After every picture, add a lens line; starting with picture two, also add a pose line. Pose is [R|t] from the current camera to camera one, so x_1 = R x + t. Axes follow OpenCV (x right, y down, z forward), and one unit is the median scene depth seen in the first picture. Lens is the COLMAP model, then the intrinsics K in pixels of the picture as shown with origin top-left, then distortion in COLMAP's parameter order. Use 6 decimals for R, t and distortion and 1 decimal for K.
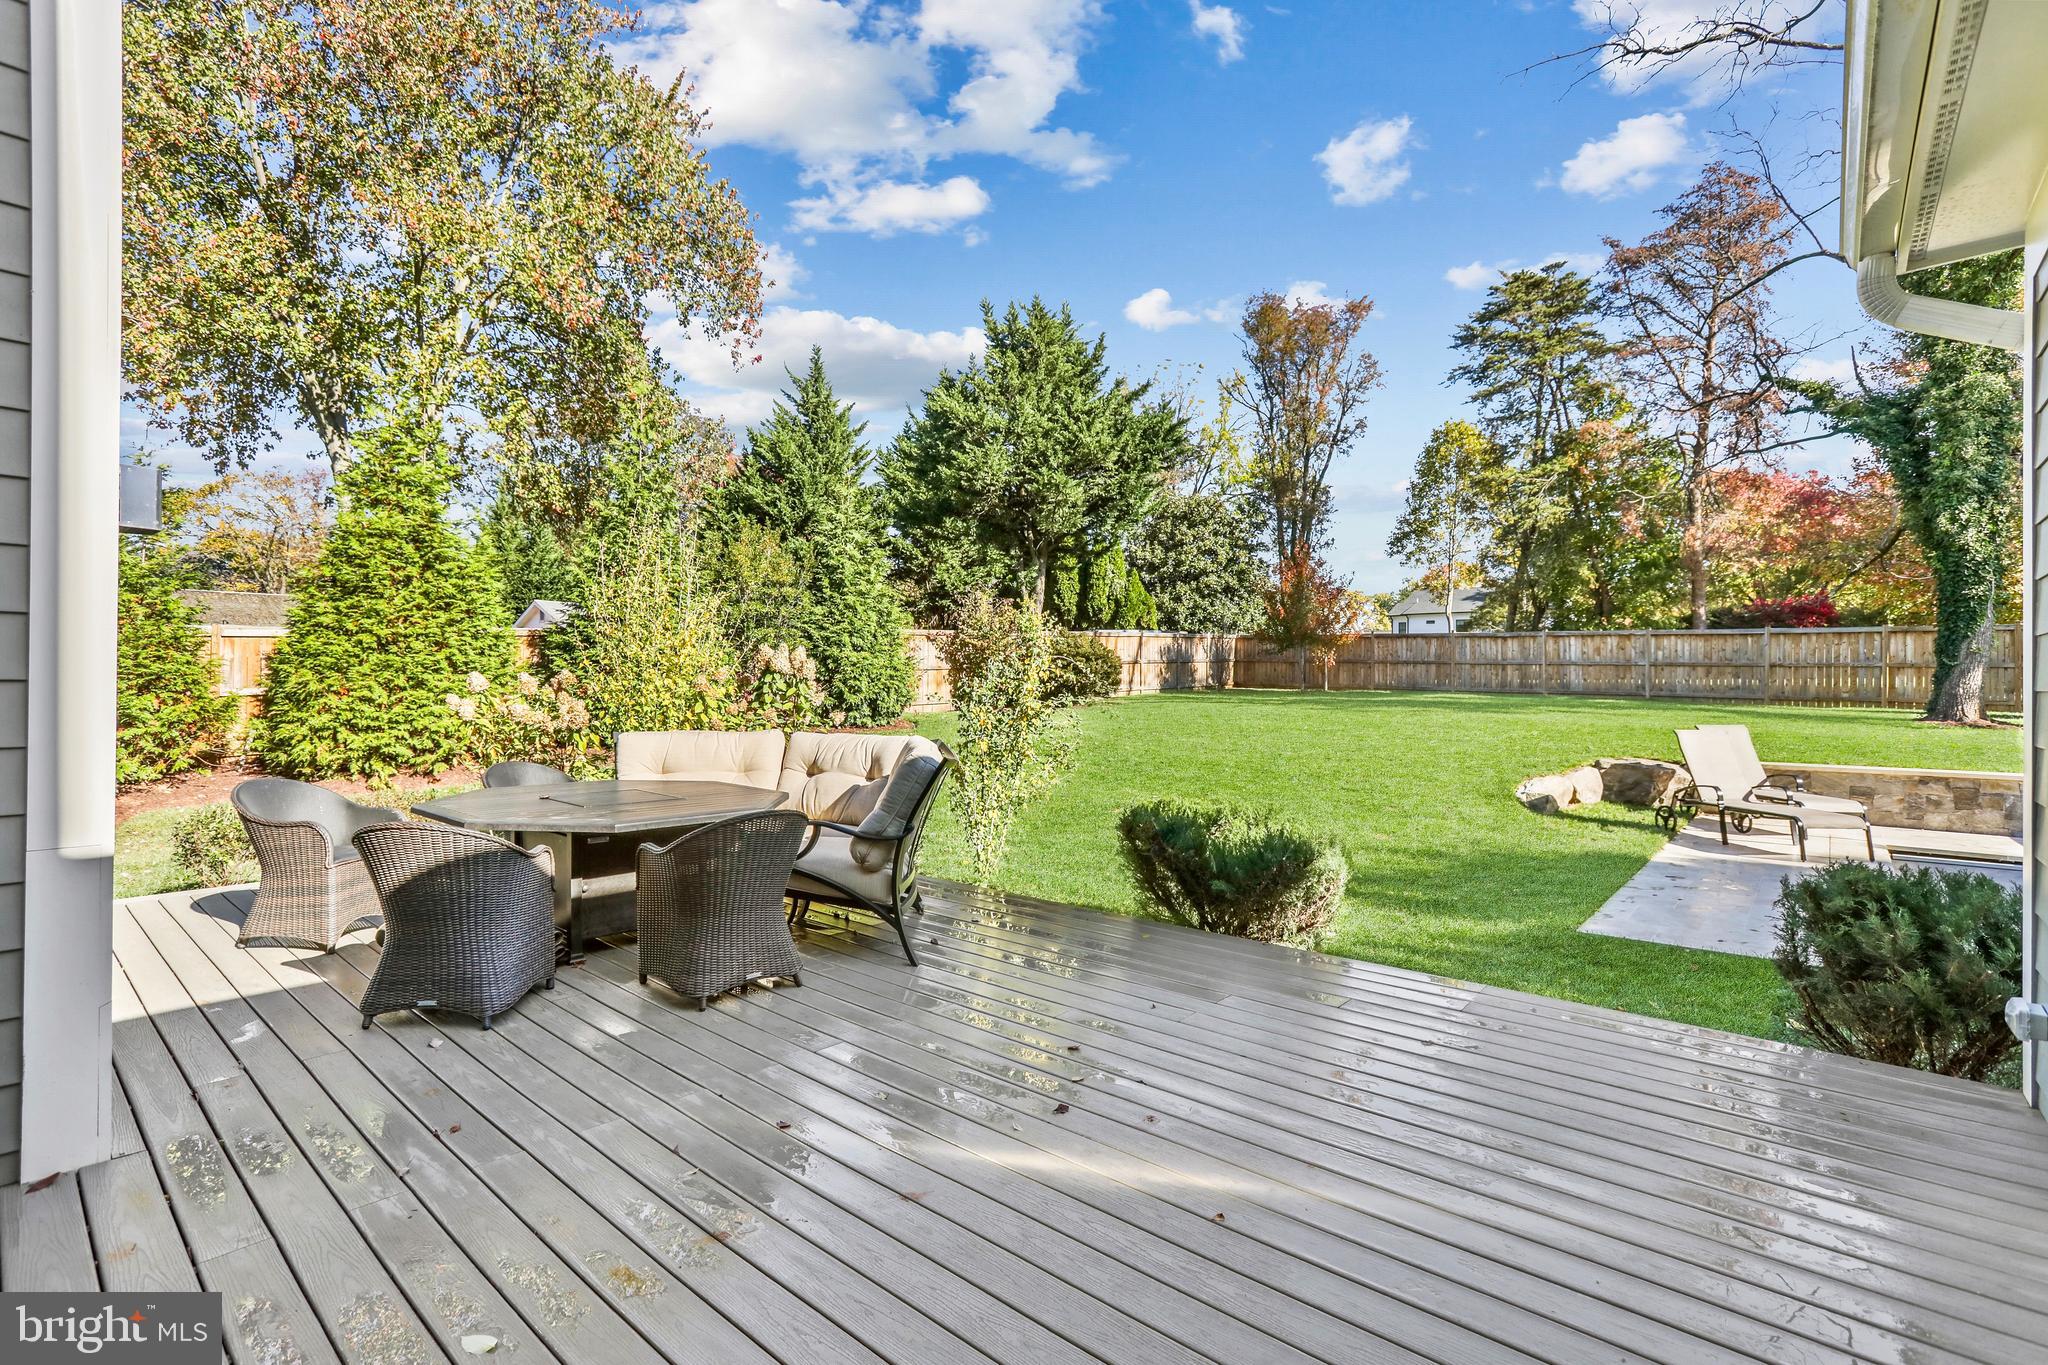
lens RADIAL K [[941.9, 0, 1018.9], [0, 941.9, 684.4], [0, 0, 1]] dist [-0.059751, 0.030410]
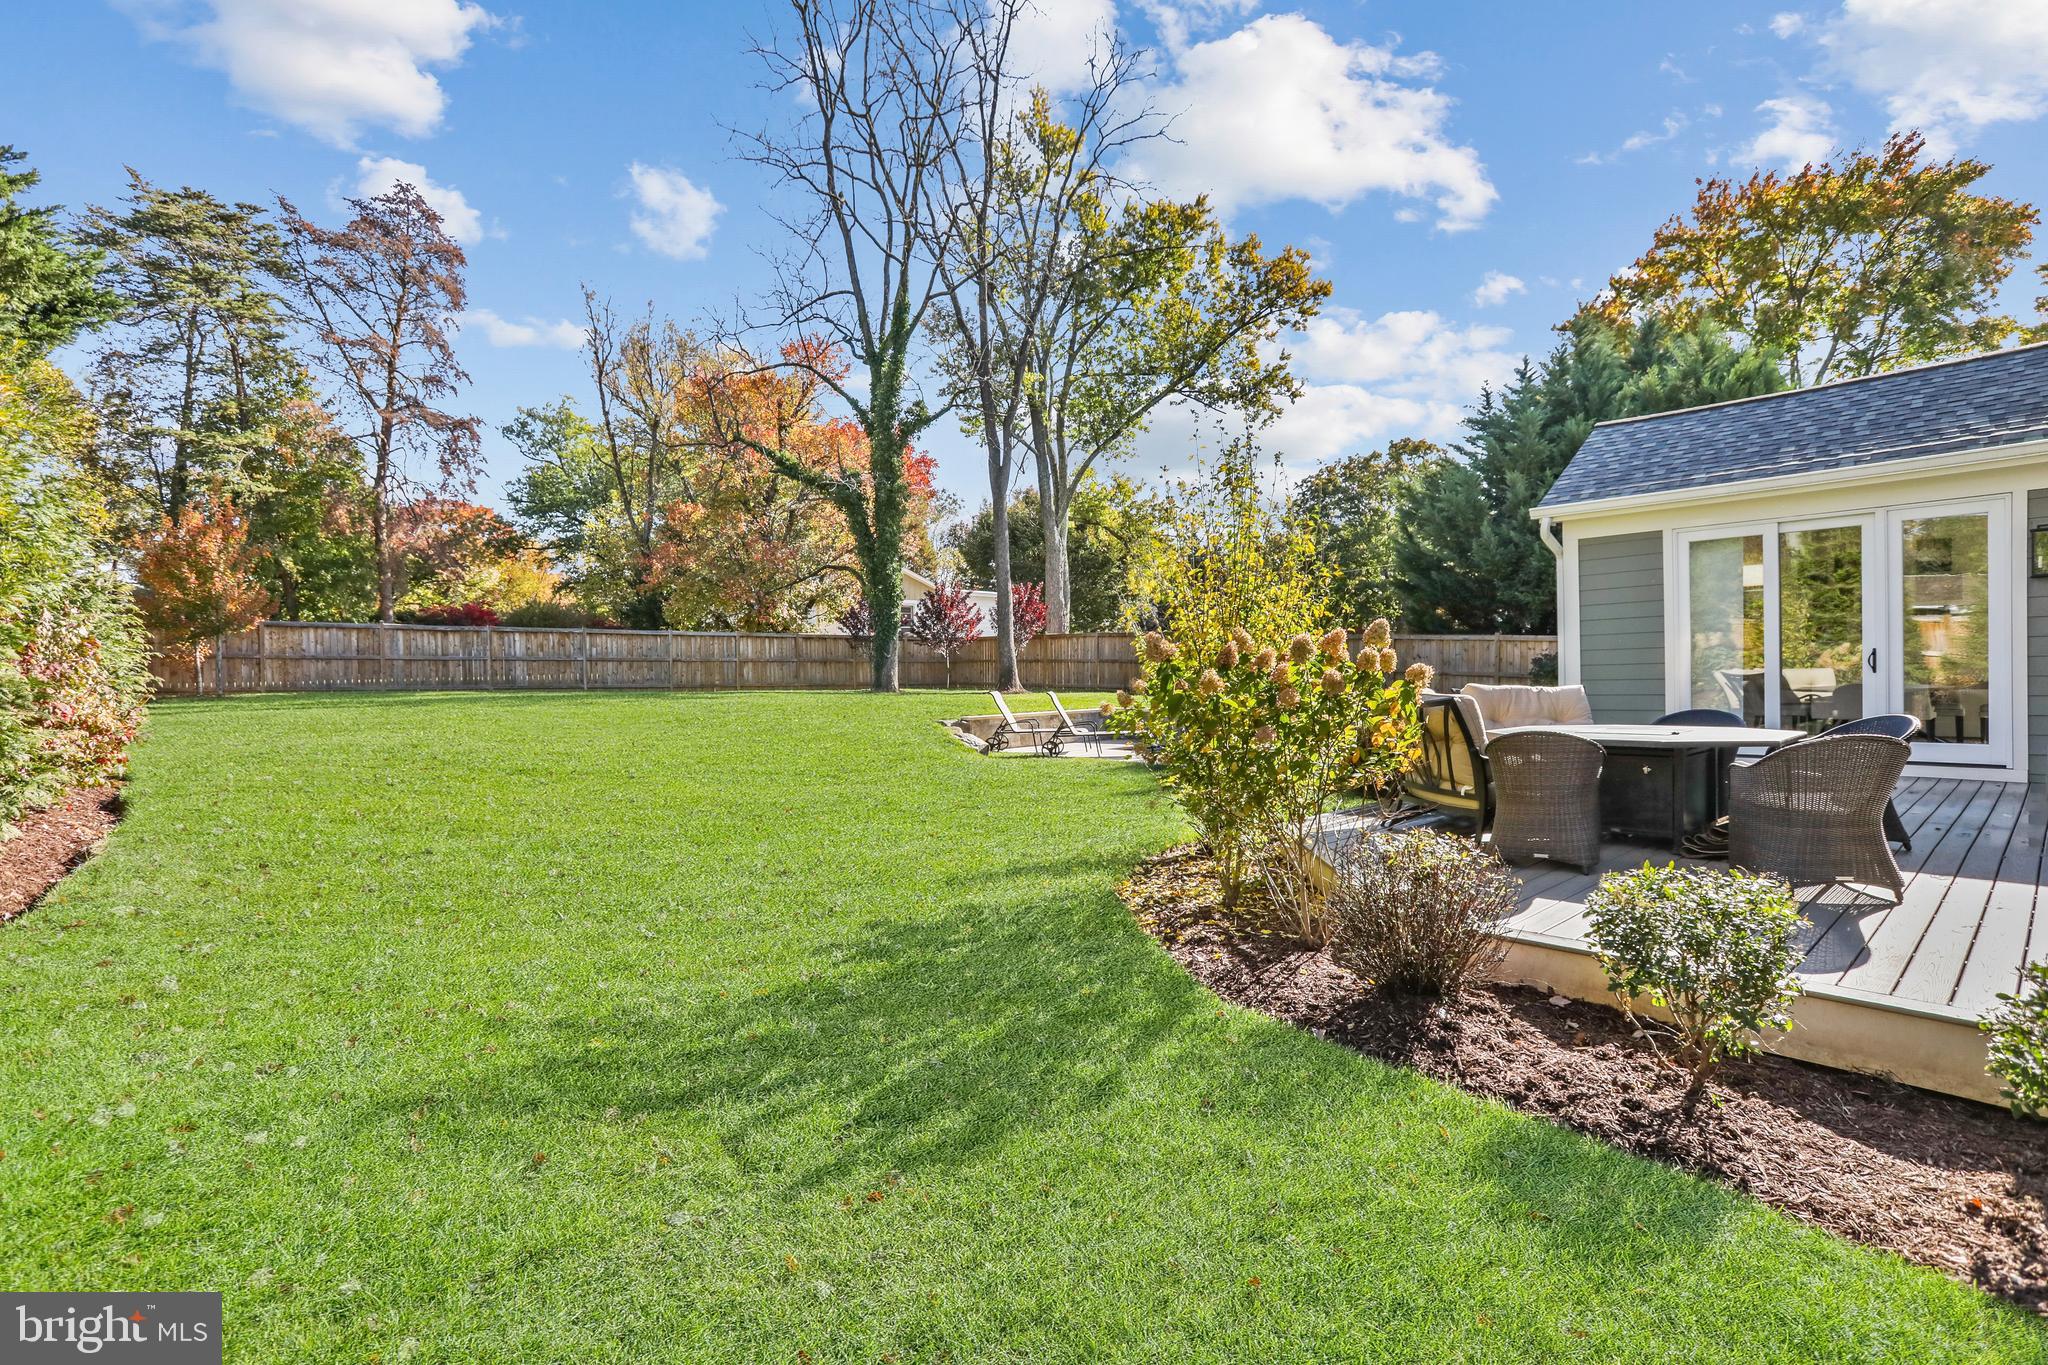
lens RADIAL K [[941.9, 0, 1018.9], [0, 941.9, 684.4], [0, 0, 1]] dist [-0.059751, 0.030410]
pose [[0.119256, -0.016201, 0.992731, -0.375444], [0.028459, 0.999512, 0.012893, 0.008207], [-0.992456, 0.026715, 0.119658, 0.366309]]
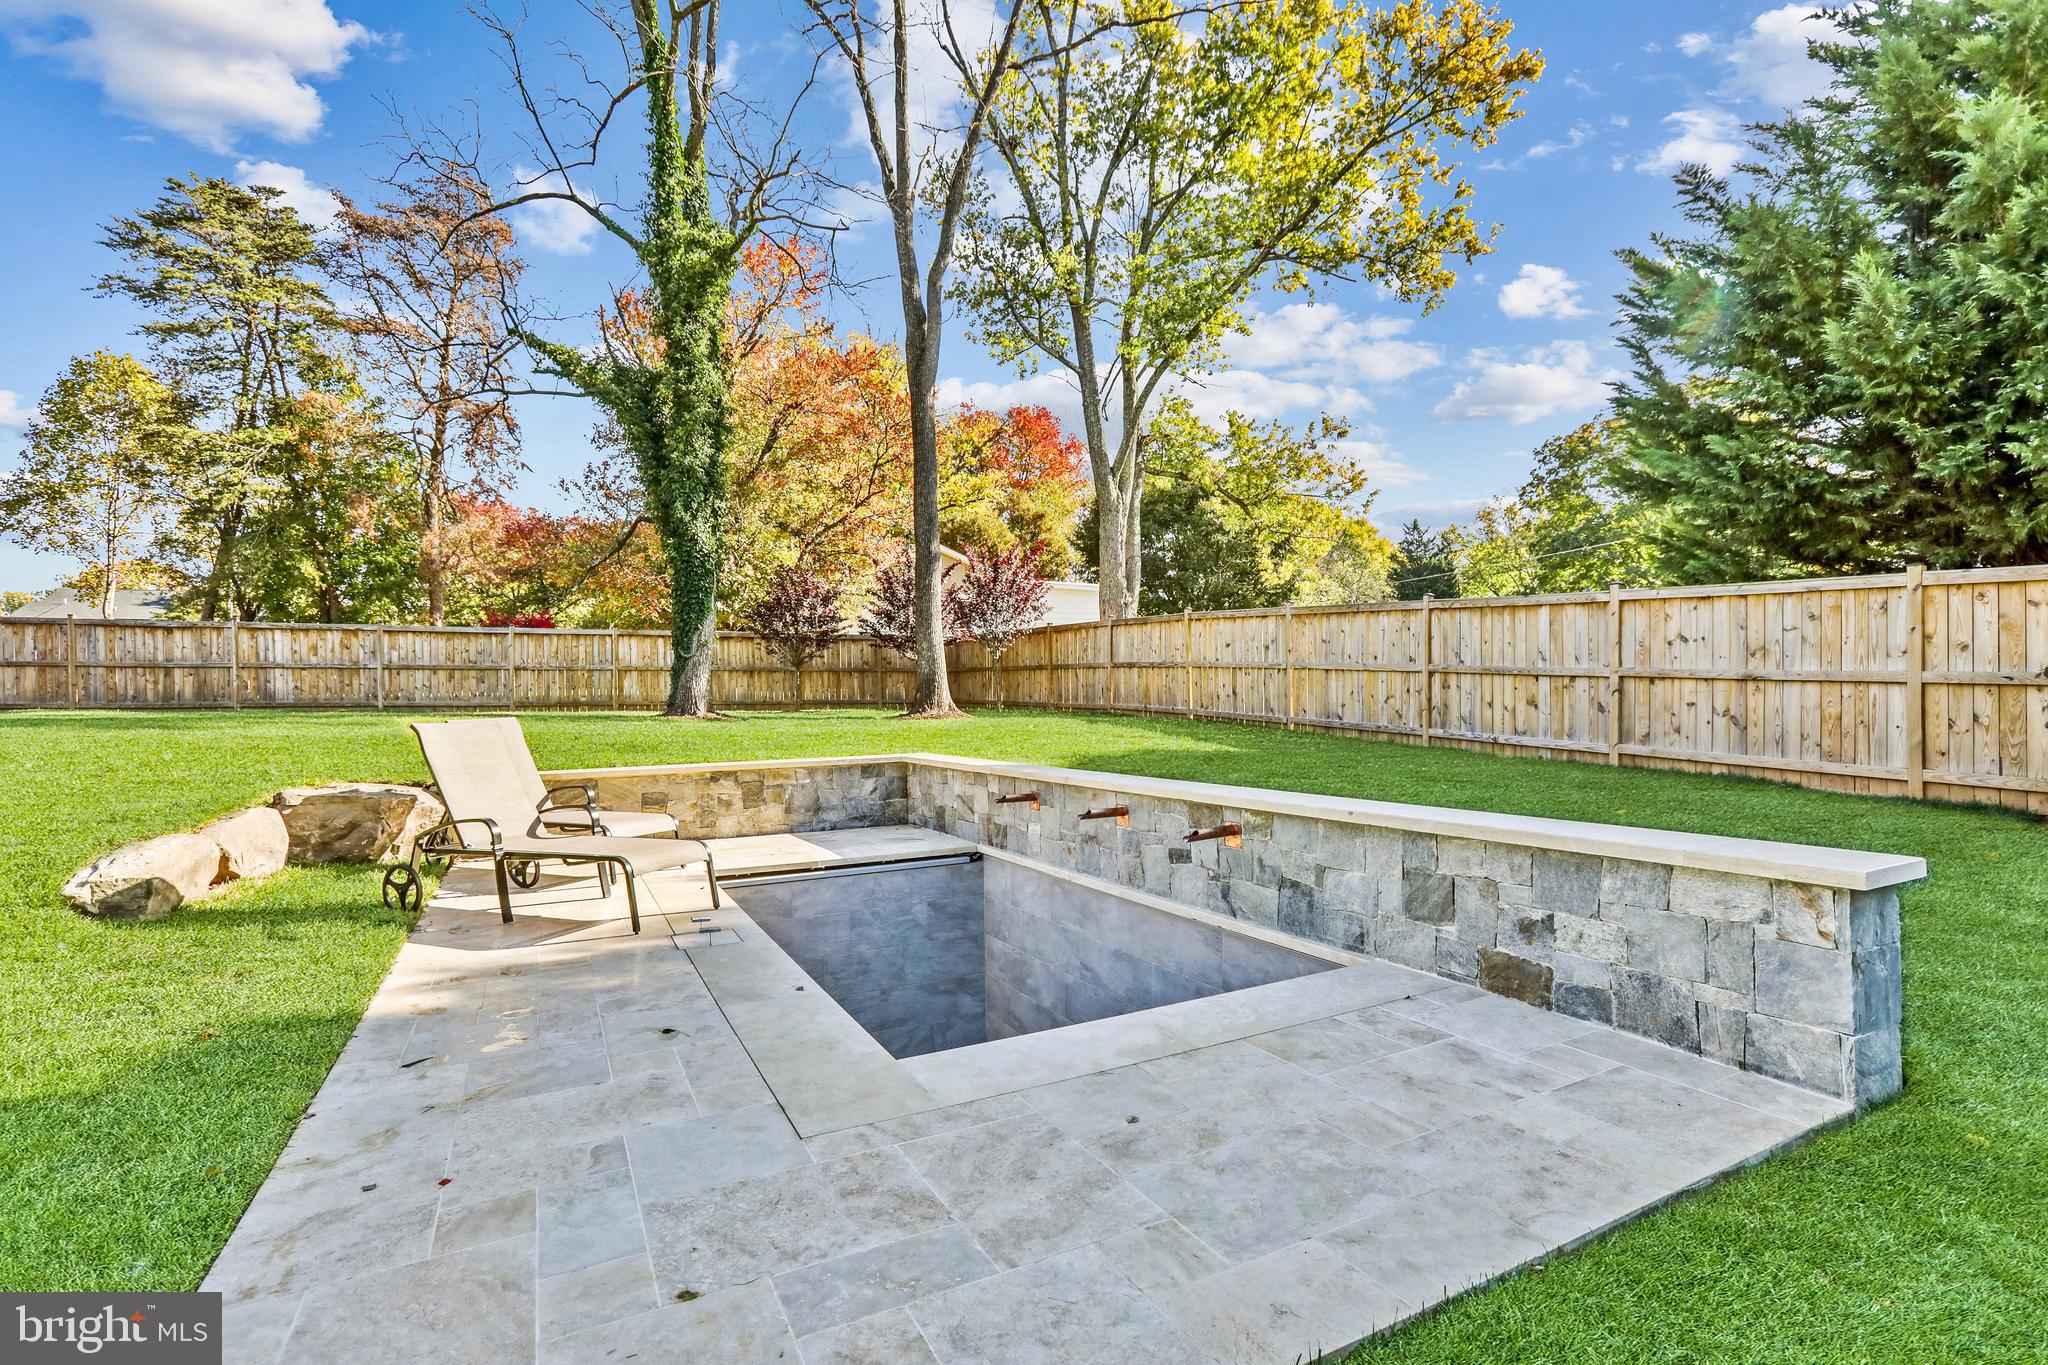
lens RADIAL K [[941.9, 0, 1018.9], [0, 941.9, 684.4], [0, 0, 1]] dist [-0.059751, 0.030410]
pose [[0.362756, 0.001424, 0.931883, 0.137415], [0.025310, 0.999615, -0.011380, 0.017119], [-0.931540, 0.027714, 0.362581, 0.192787]]
